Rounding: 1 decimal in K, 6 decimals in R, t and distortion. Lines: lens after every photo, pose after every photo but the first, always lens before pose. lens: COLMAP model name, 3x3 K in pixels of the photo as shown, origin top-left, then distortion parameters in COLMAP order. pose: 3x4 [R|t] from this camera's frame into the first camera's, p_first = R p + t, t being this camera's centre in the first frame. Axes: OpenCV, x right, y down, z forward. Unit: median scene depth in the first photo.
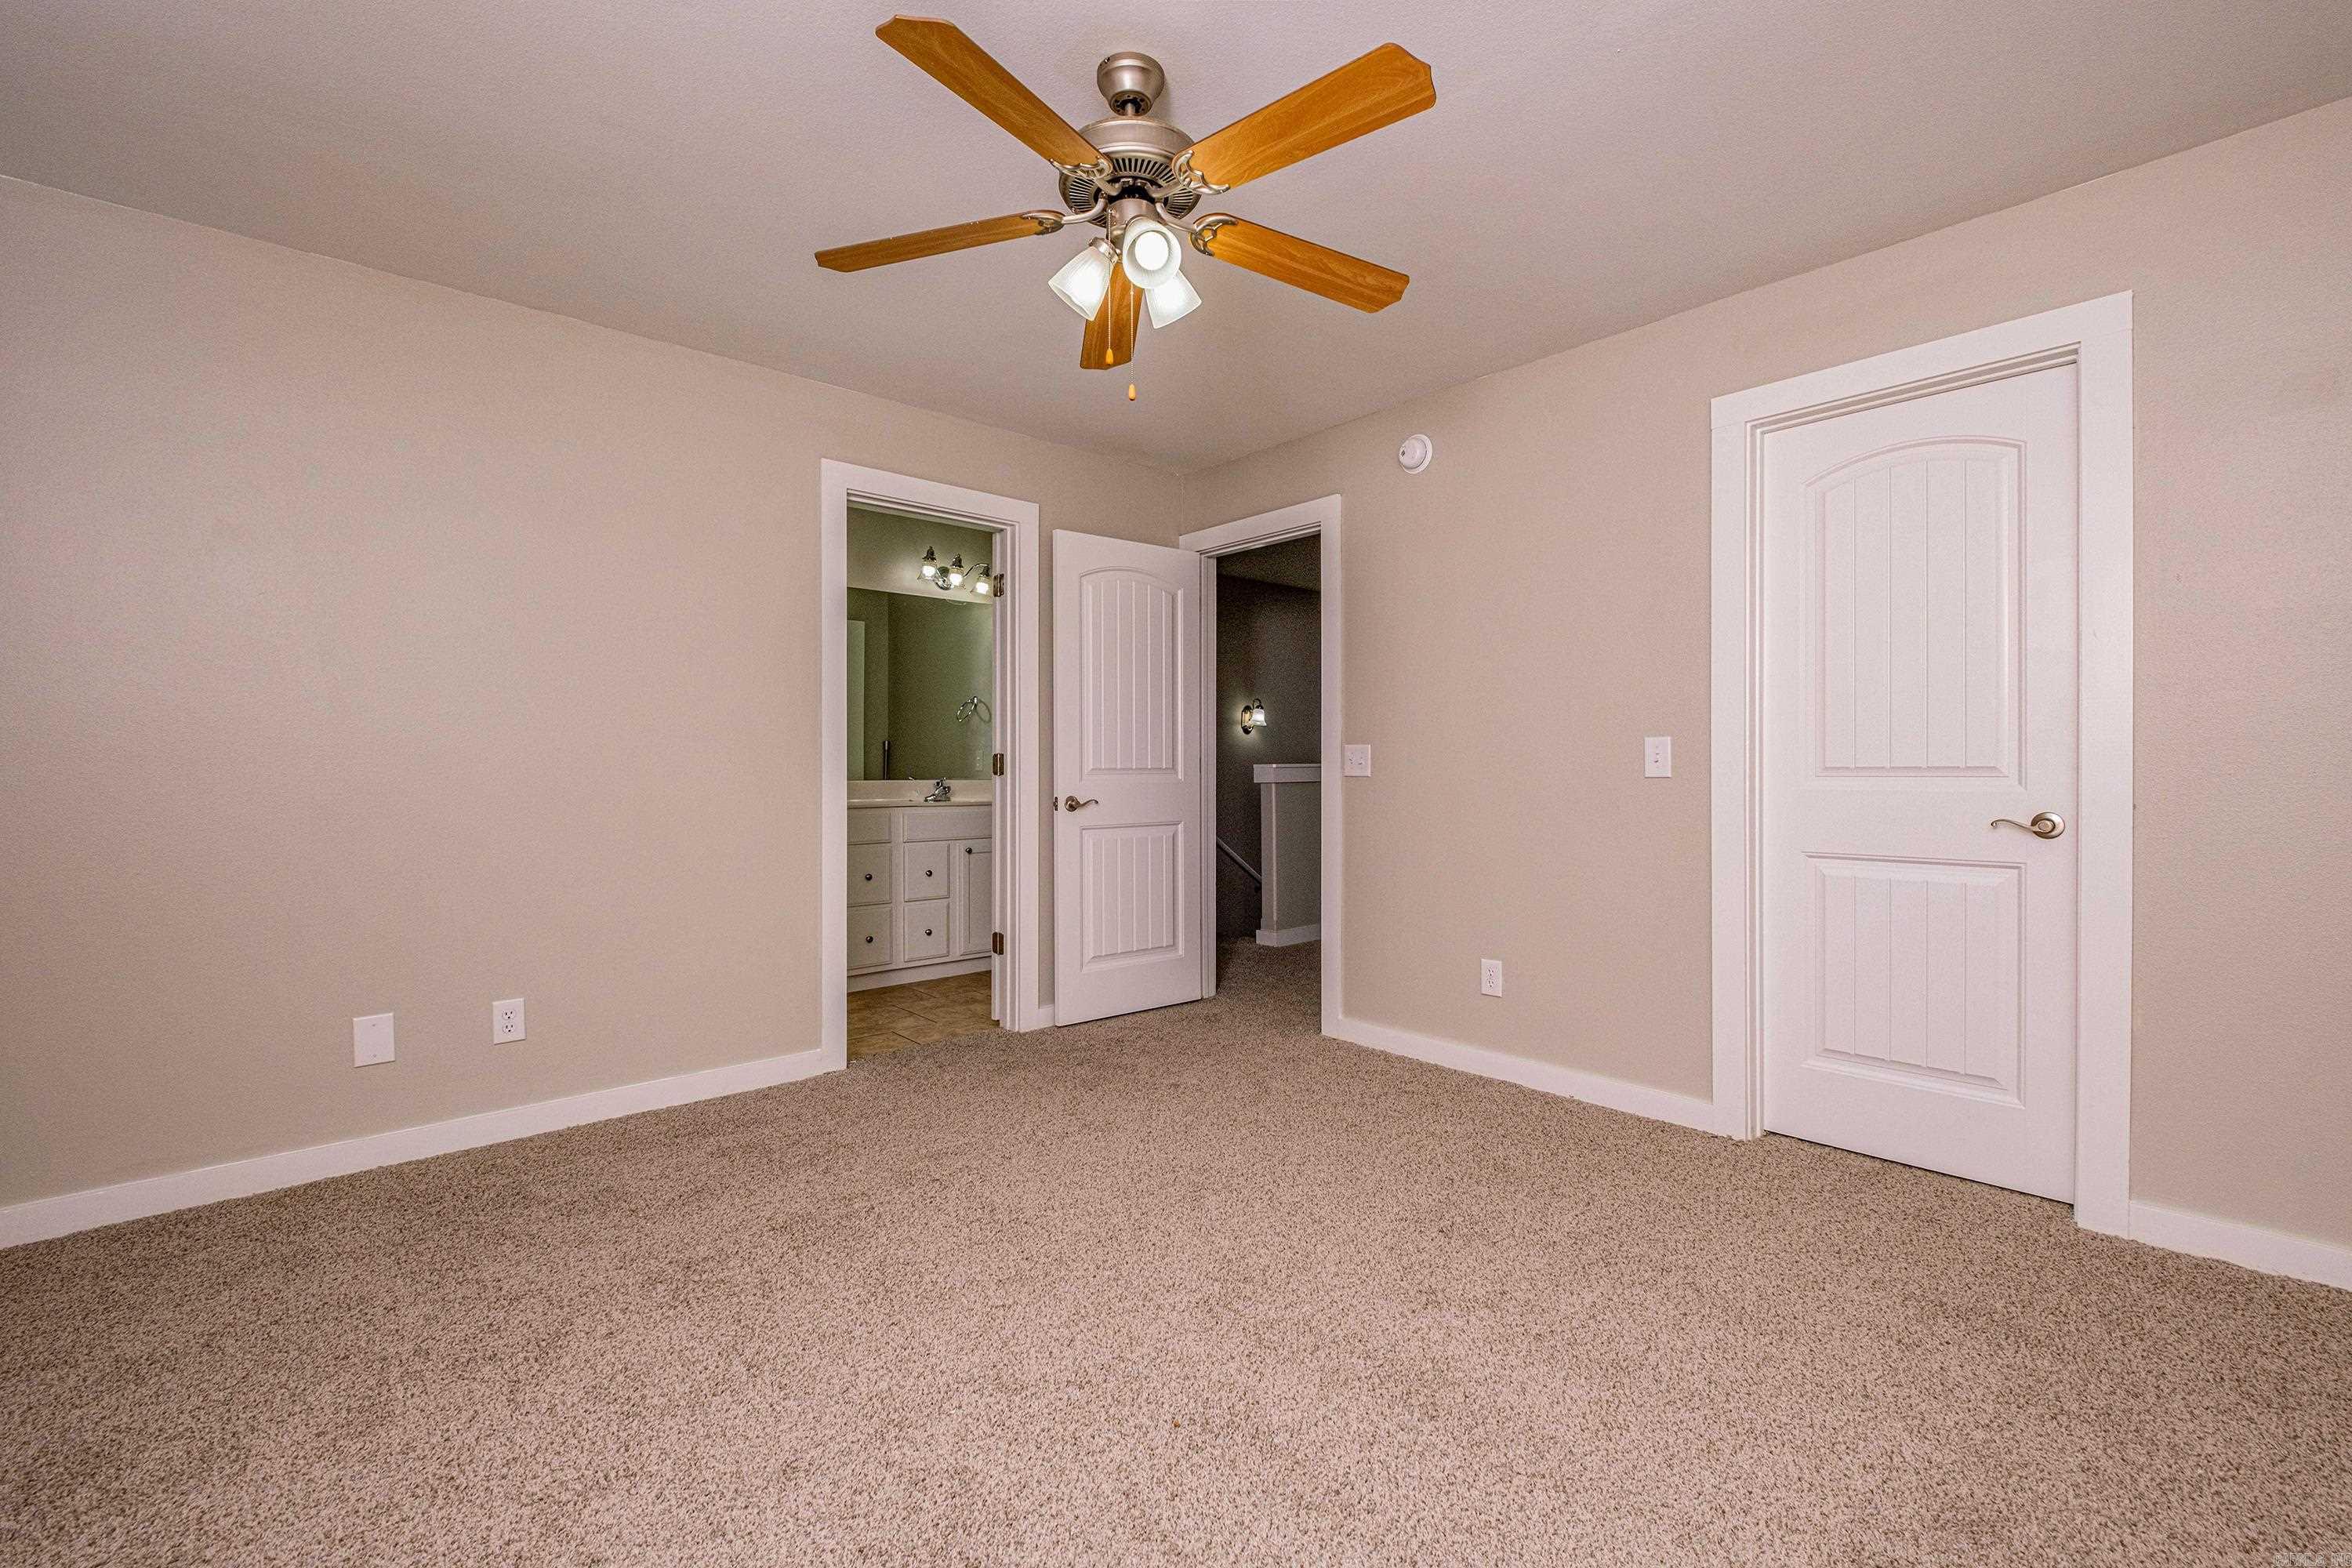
lens RADIAL K [[1009.6, 0, 1175.0], [0, 1009.6, 774.9], [0, 0, 1]] dist [0.005703, -0.007896]
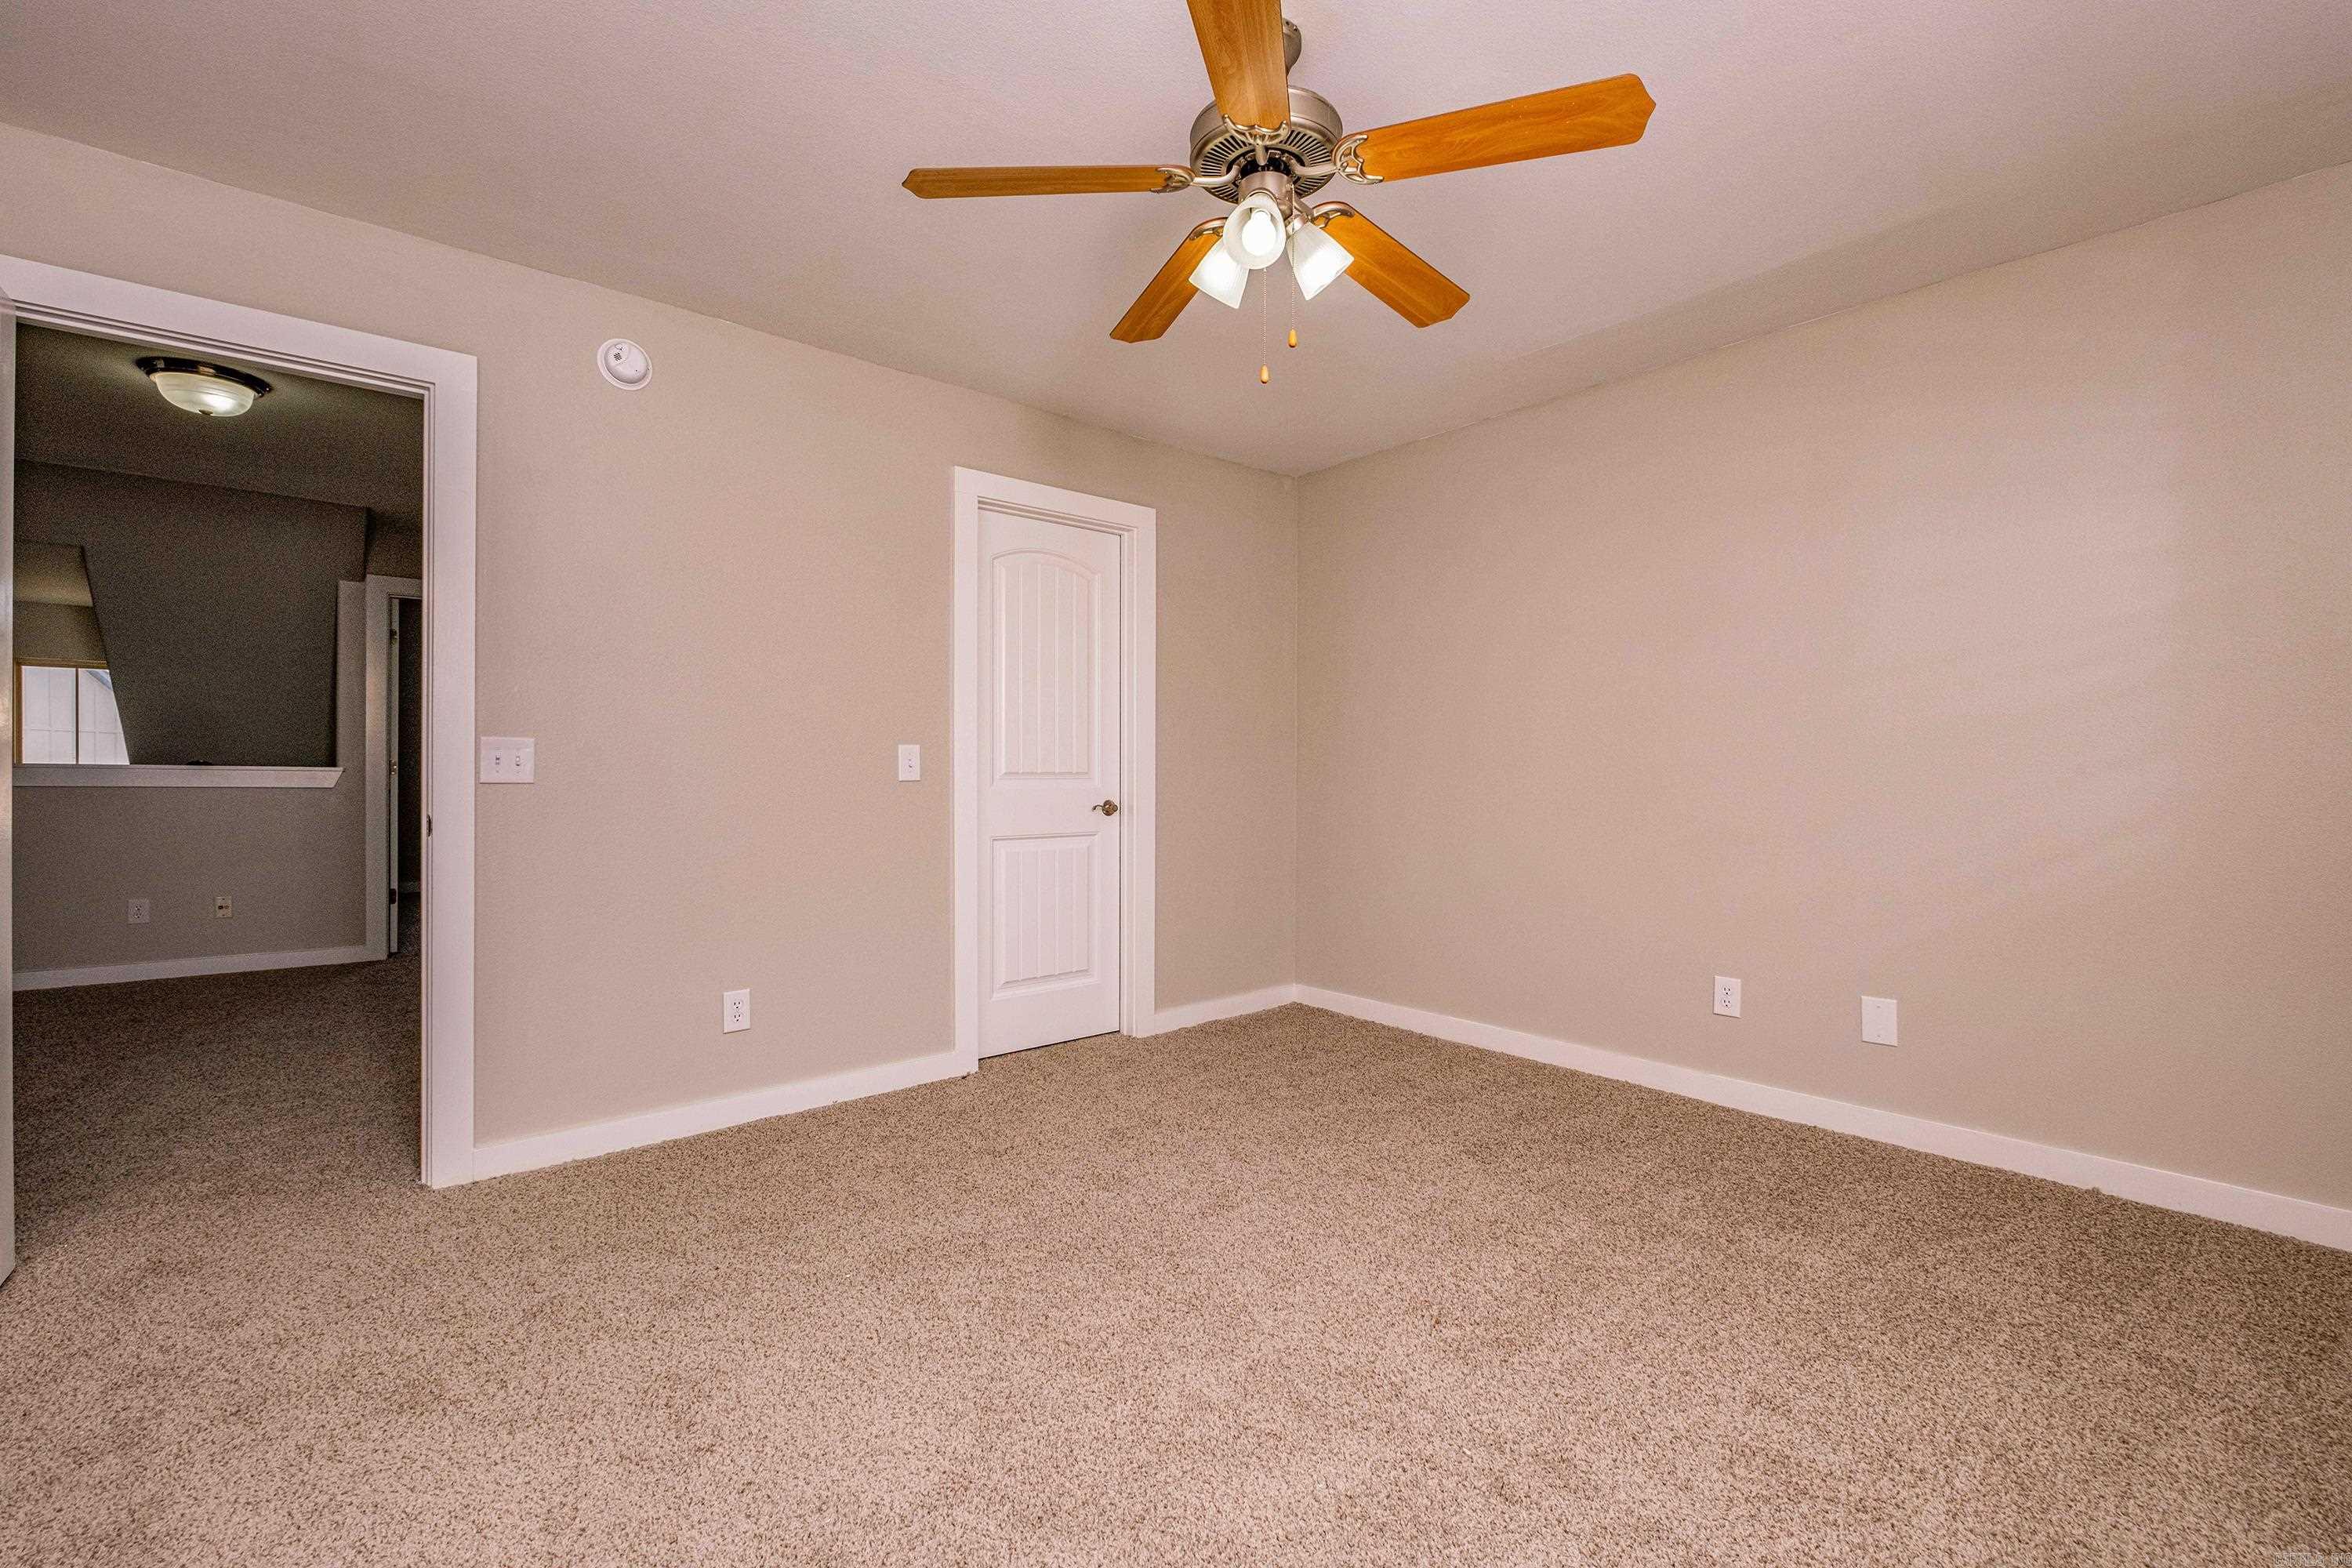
lens RADIAL K [[1009.6, 0, 1175.0], [0, 1009.6, 774.9], [0, 0, 1]] dist [0.005703, -0.007896]
pose [[0.019792, 0.001383, 0.999803, -0.663397], [0.003548, 0.999993, -0.001454, -0.001449], [-0.999798, 0.003576, 0.019787, 0.713405]]
